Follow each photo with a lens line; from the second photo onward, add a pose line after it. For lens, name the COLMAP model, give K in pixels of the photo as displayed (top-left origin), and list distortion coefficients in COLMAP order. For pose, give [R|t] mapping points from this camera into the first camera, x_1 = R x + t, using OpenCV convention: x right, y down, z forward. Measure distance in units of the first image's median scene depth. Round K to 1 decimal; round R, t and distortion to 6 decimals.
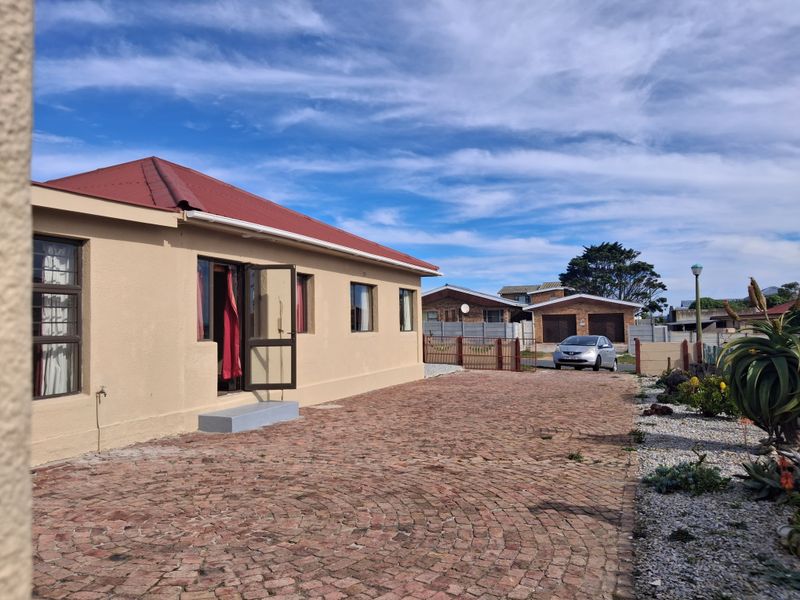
lens RADIAL K [[612.8, 0, 395.4], [0, 612.8, 299.4], [0, 0, 1]] dist [0.028508, -0.013780]
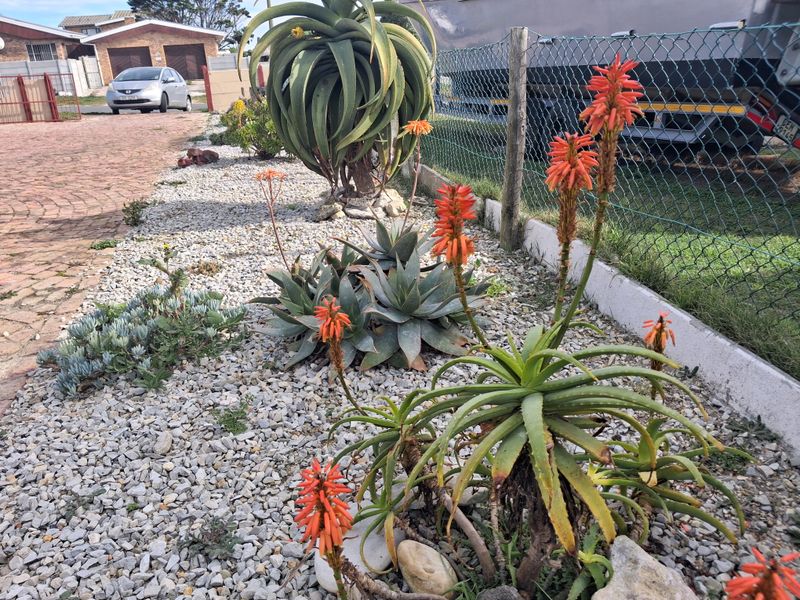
lens RADIAL K [[612.8, 0, 399.7], [0, 612.8, 301.5], [0, 0, 1]] dist [0.028508, -0.013780]
pose [[0.812665, -0.246576, 0.527993, 0.084635], [0.017414, 0.915936, 0.400946, 0.023068], [-0.582472, -0.316640, 0.748643, 0.126747]]
